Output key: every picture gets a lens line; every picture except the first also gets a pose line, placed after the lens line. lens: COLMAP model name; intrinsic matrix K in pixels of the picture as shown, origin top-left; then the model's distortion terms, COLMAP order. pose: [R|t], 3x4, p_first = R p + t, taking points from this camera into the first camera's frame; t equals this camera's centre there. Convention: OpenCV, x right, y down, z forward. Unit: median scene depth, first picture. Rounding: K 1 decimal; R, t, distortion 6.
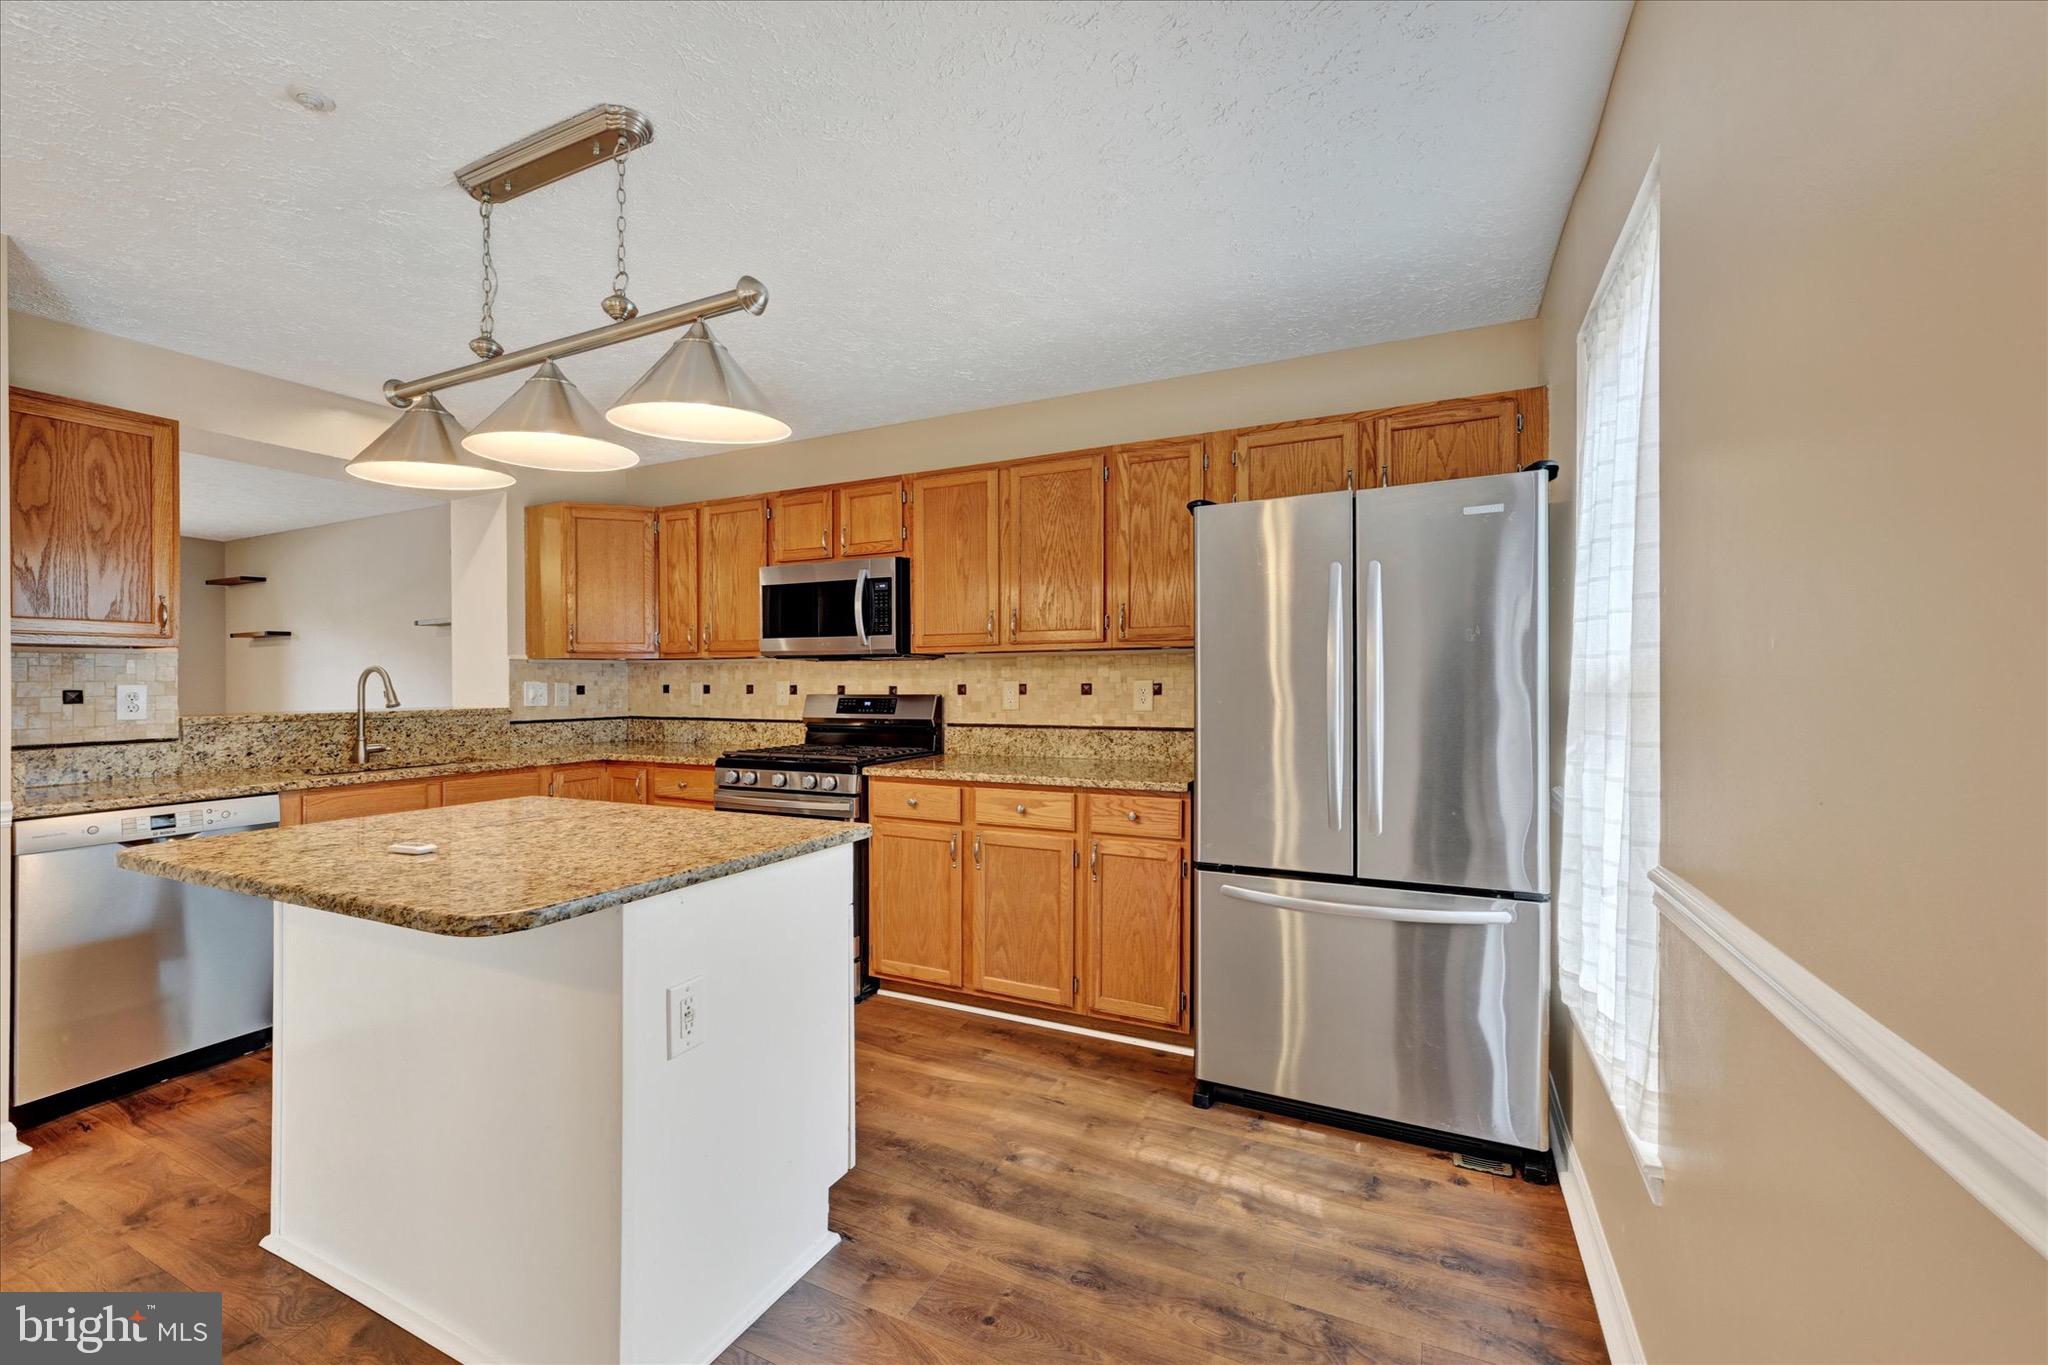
lens RADIAL K [[816.3, 0, 1024.0], [0, 816.3, 682.5], [0, 0, 1]] dist [0.001264, 0.000162]
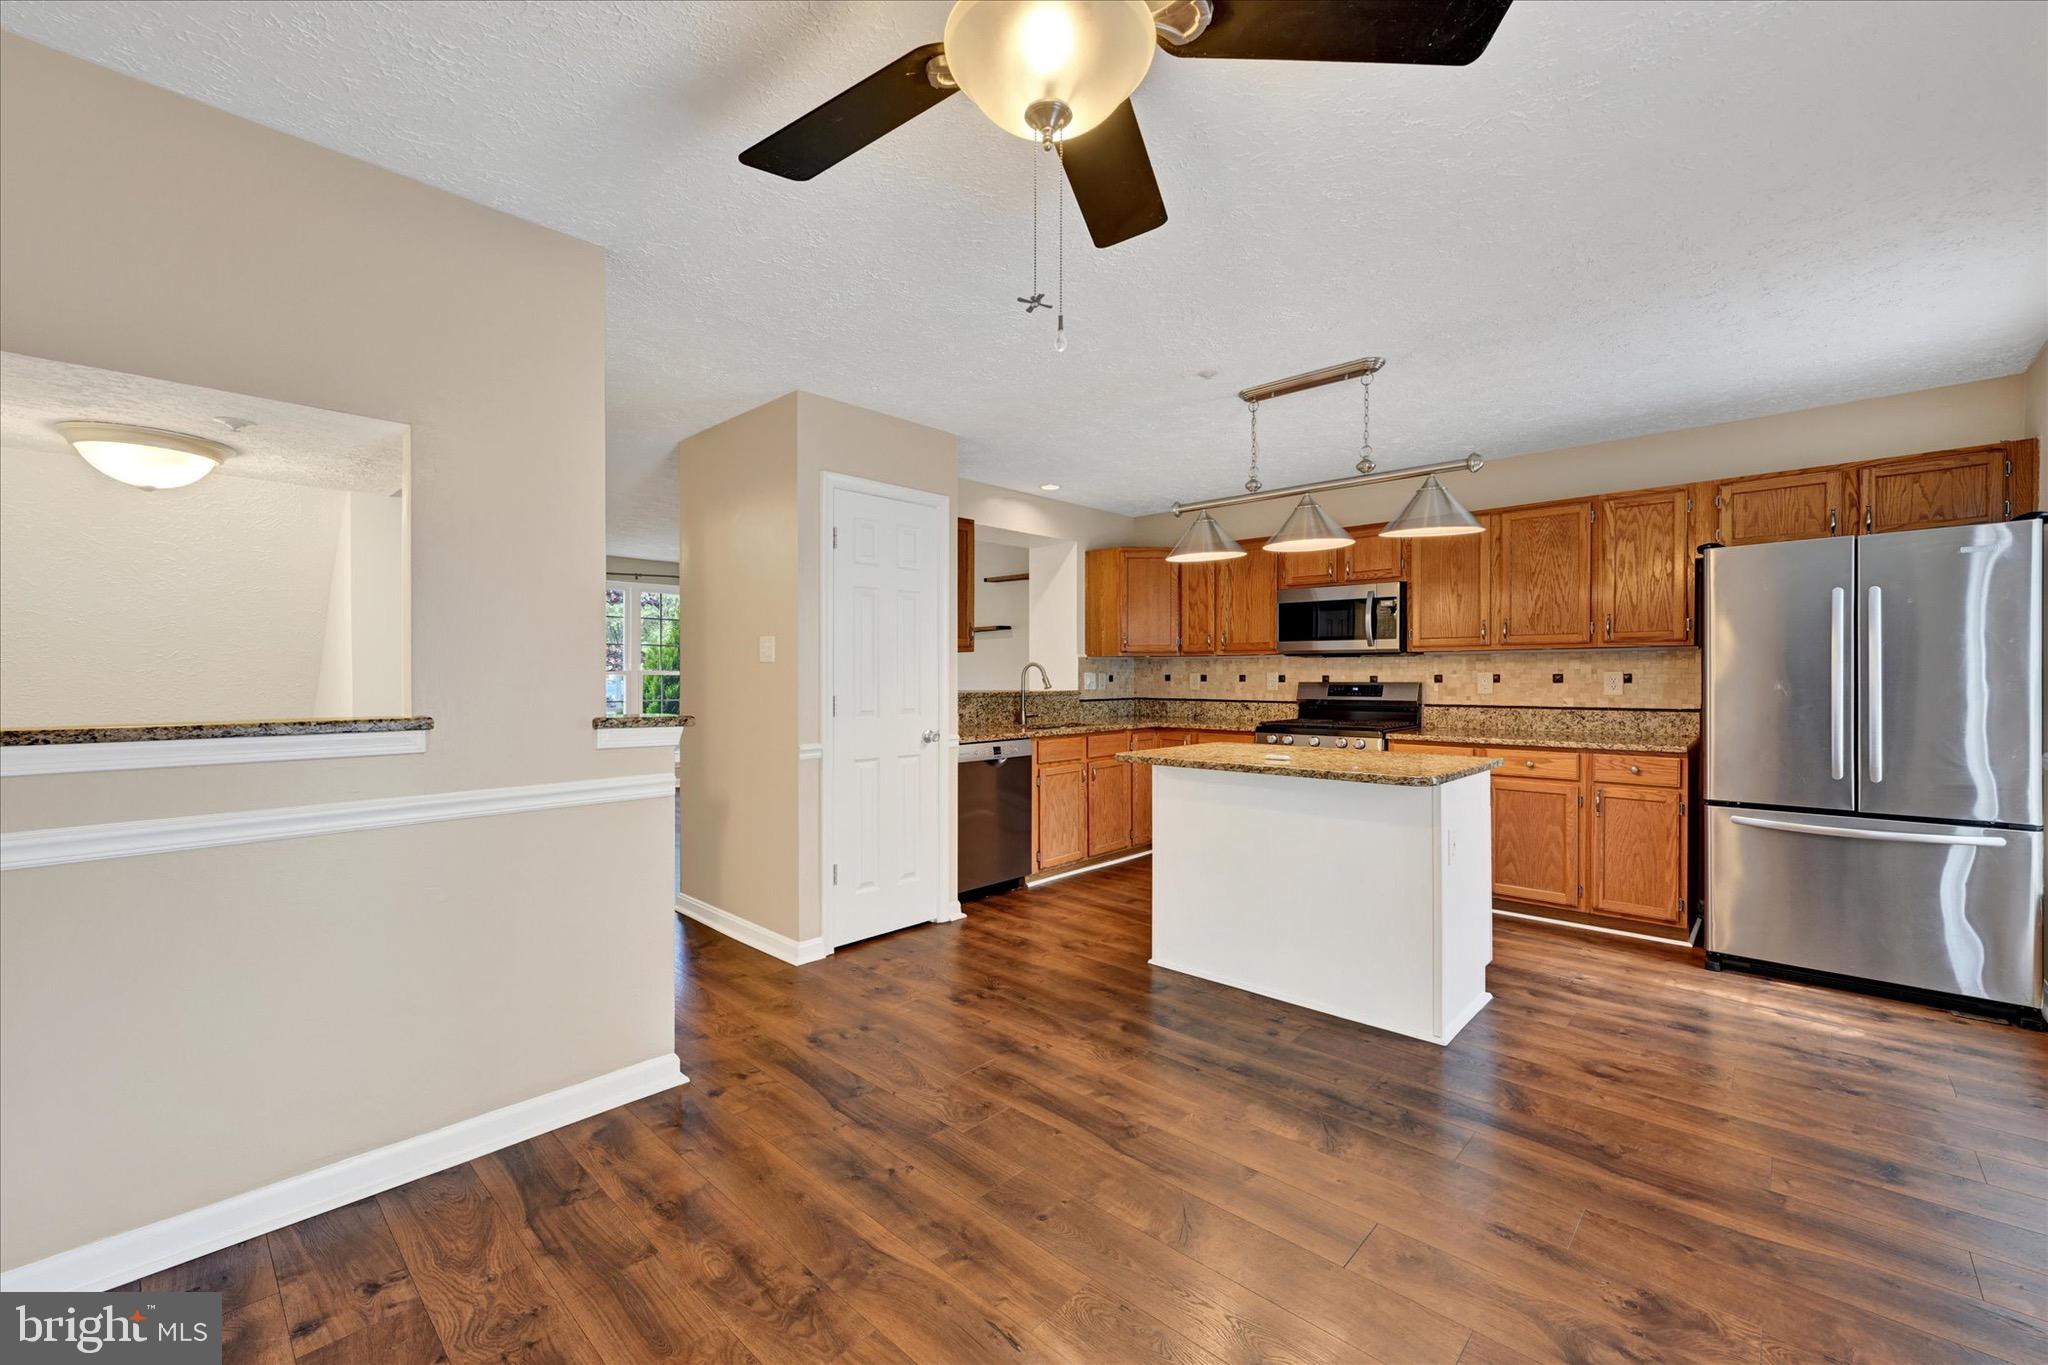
lens RADIAL K [[806.8, 0, 1024.1], [0, 806.8, 677.9], [0, 0, 1]] dist [-0.000536, -0.000190]
pose [[0.952425, 0.002910, -0.304759, -0.349181], [-0.001508, 0.999987, 0.004836, 0.002377], [0.304769, -0.004146, 0.952417, -0.492101]]
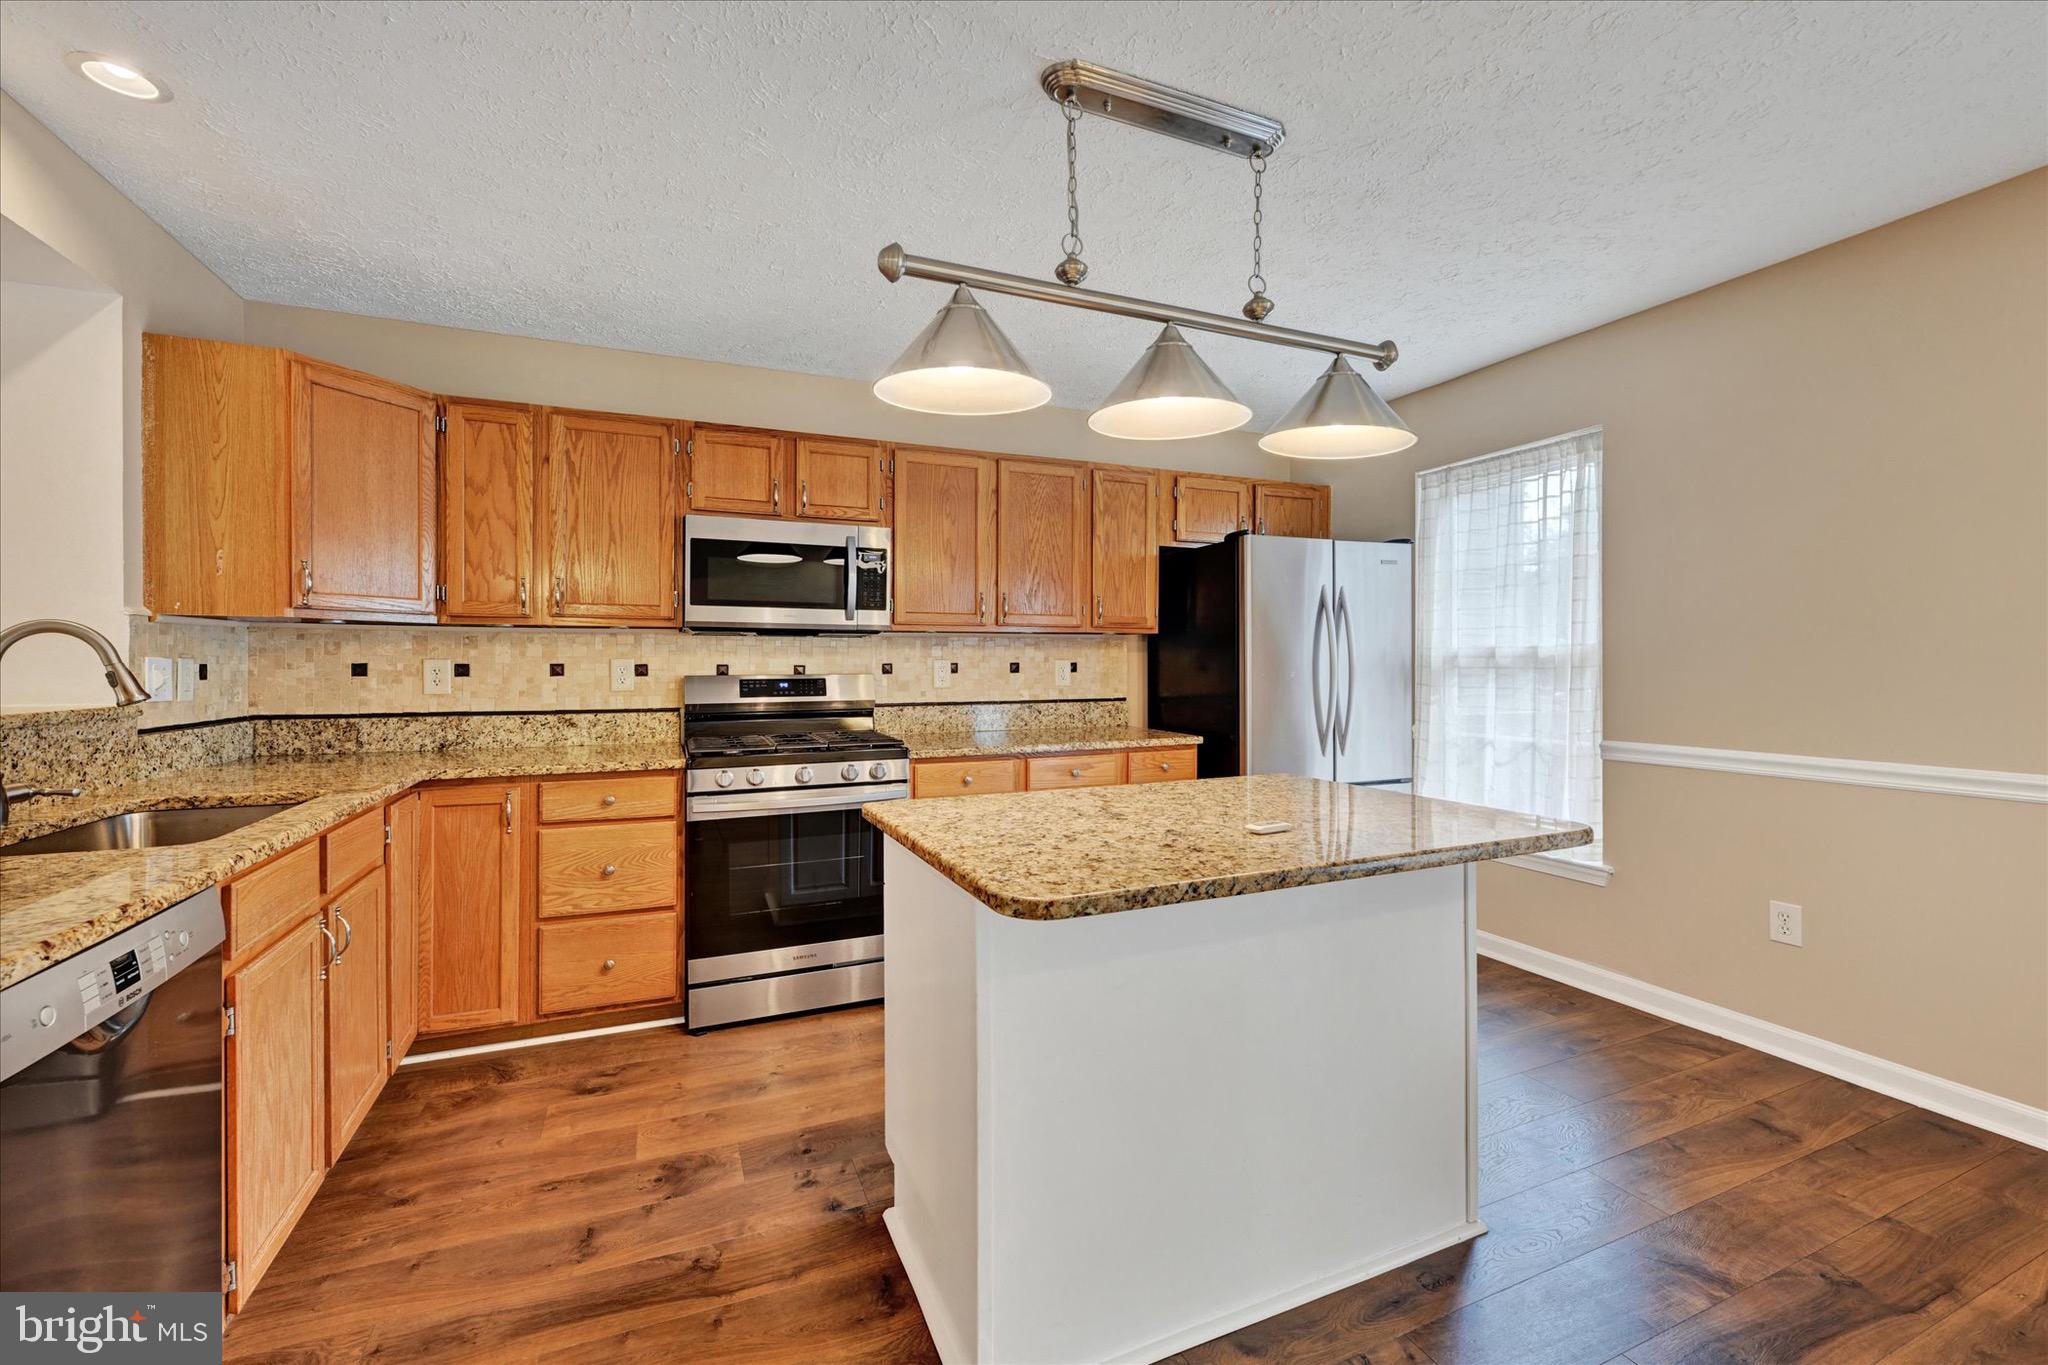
lens RADIAL K [[825.1, 0, 993.6], [0, 825.1, 664.3], [0, 0, 1]] dist [-0.010475, 0.000103]
pose [[0.669497, 0.001903, 0.742812, -0.795925], [-0.000309, 0.999997, -0.002284, 0.006309], [-0.742815, 0.001299, 0.669496, 0.274768]]
